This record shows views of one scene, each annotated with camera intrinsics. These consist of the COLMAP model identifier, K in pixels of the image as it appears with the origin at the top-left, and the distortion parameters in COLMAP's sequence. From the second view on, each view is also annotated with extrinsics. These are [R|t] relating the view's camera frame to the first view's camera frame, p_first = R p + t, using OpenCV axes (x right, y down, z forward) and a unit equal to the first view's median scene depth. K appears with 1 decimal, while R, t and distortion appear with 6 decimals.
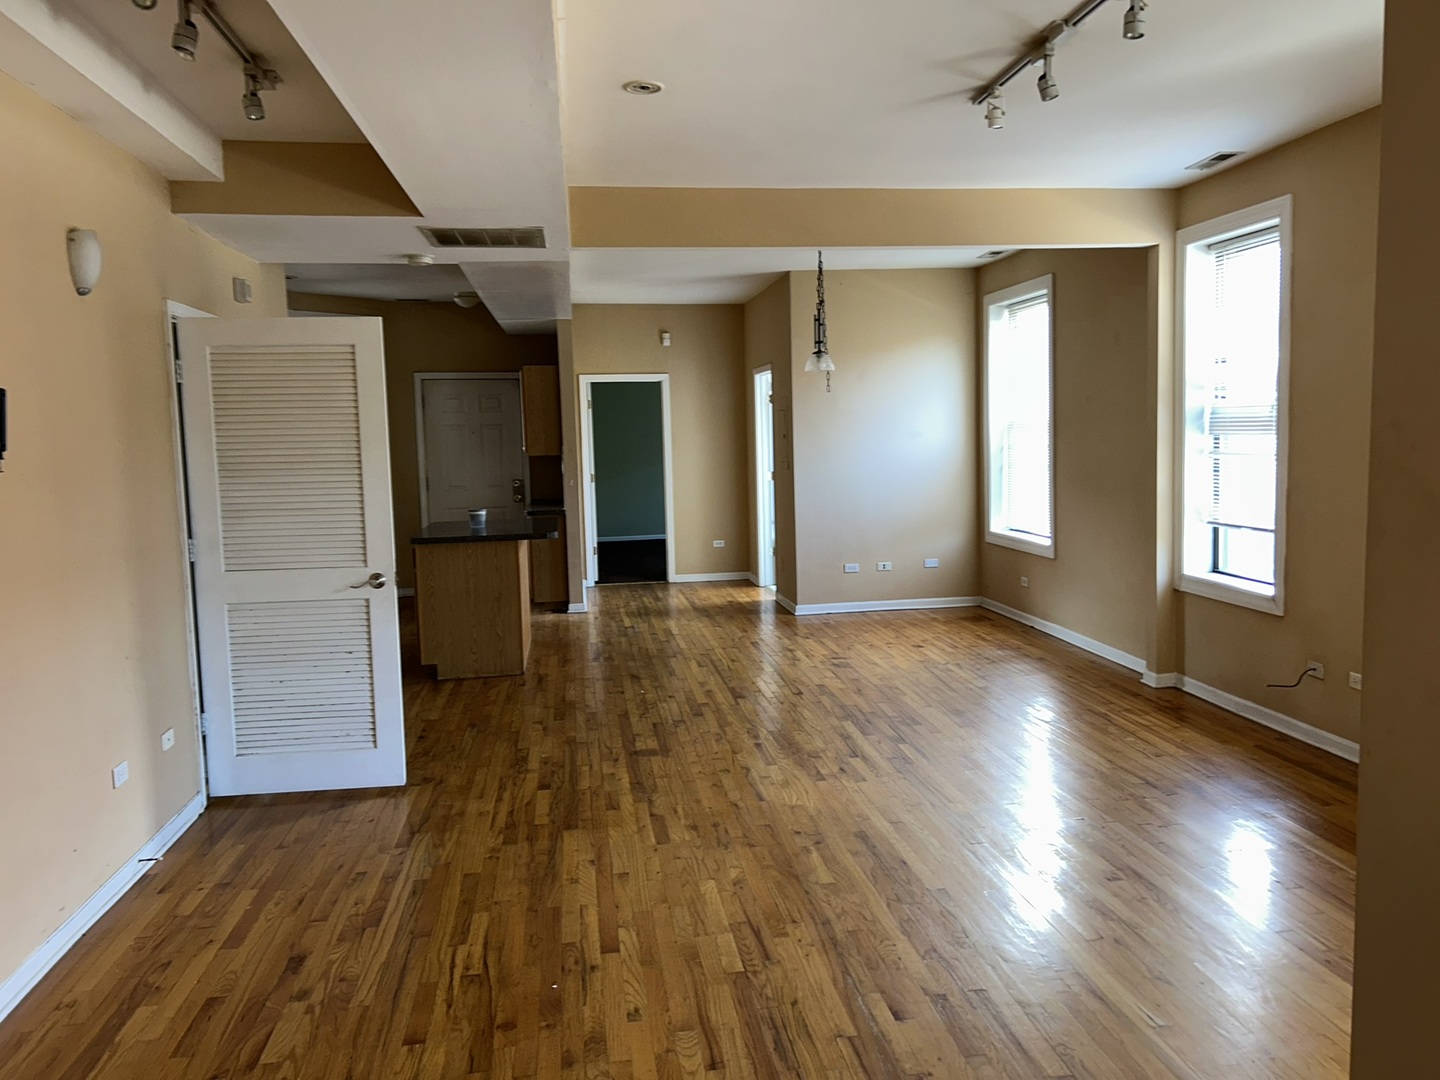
lens RADIAL K [[1086.5, 0, 723.1], [0, 1086.5, 532.5], [0, 0, 1]] dist [0.008267, 0.001802]
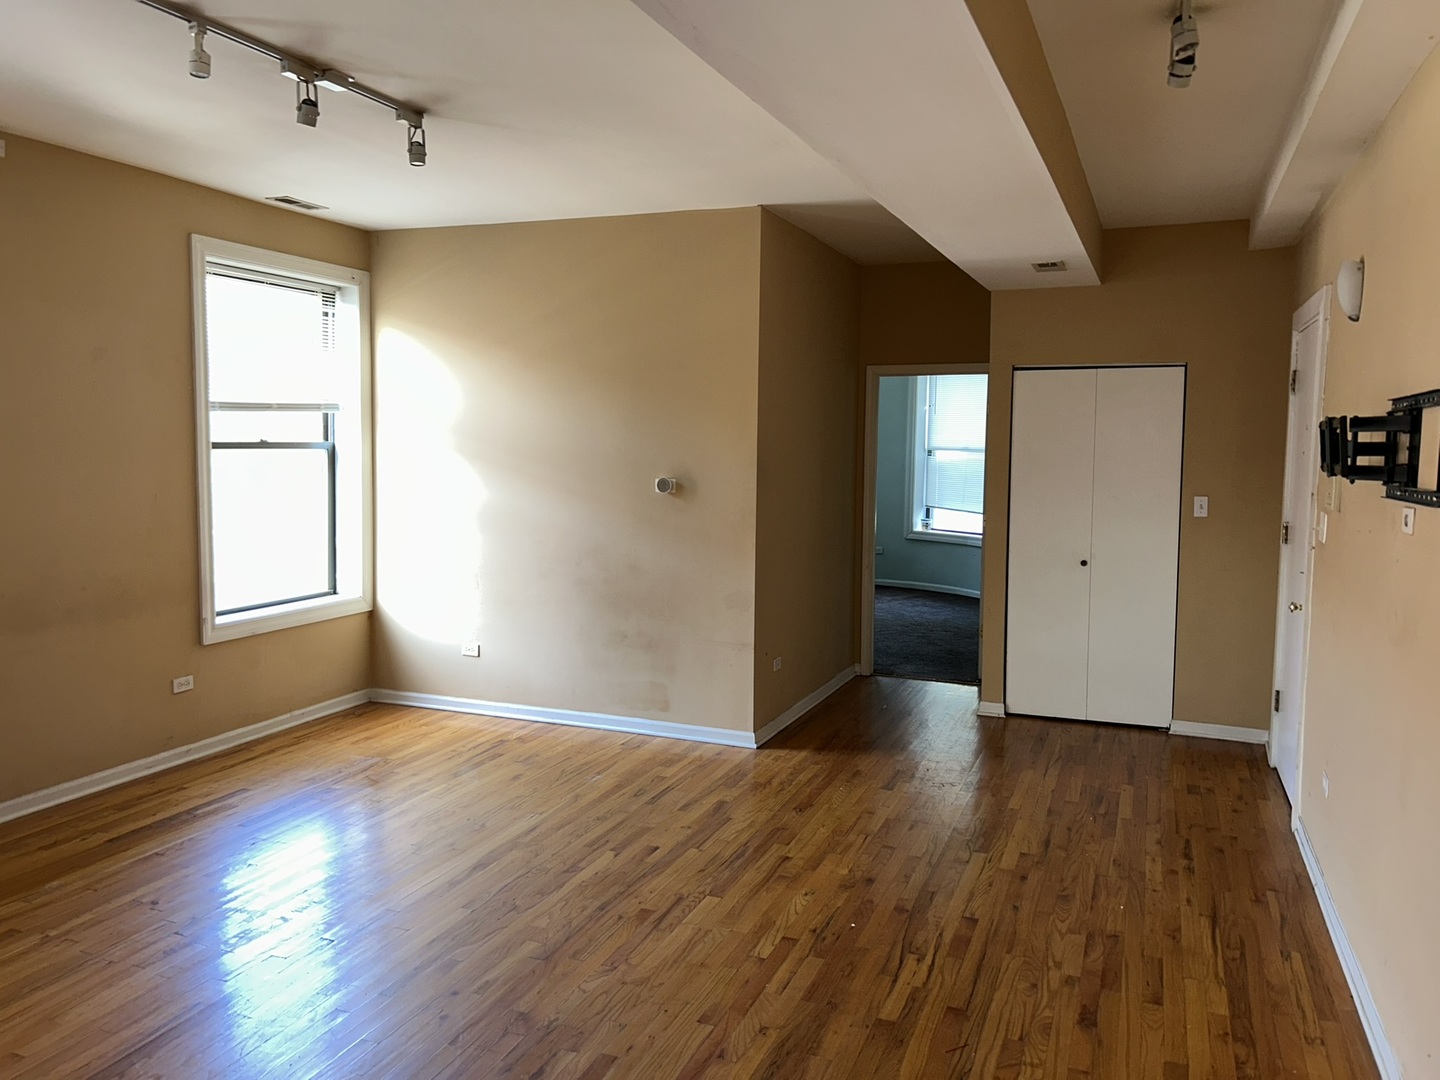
lens RADIAL K [[1086.5, 0, 722.2], [0, 1086.5, 541.4], [0, 0, 1]] dist [0.008267, 0.001802]
pose [[-0.865441, -0.034445, 0.499825, -0.576341], [0.058749, 0.983775, 0.169518, -0.195978], [-0.497555, 0.176072, -0.849375, 1.891446]]
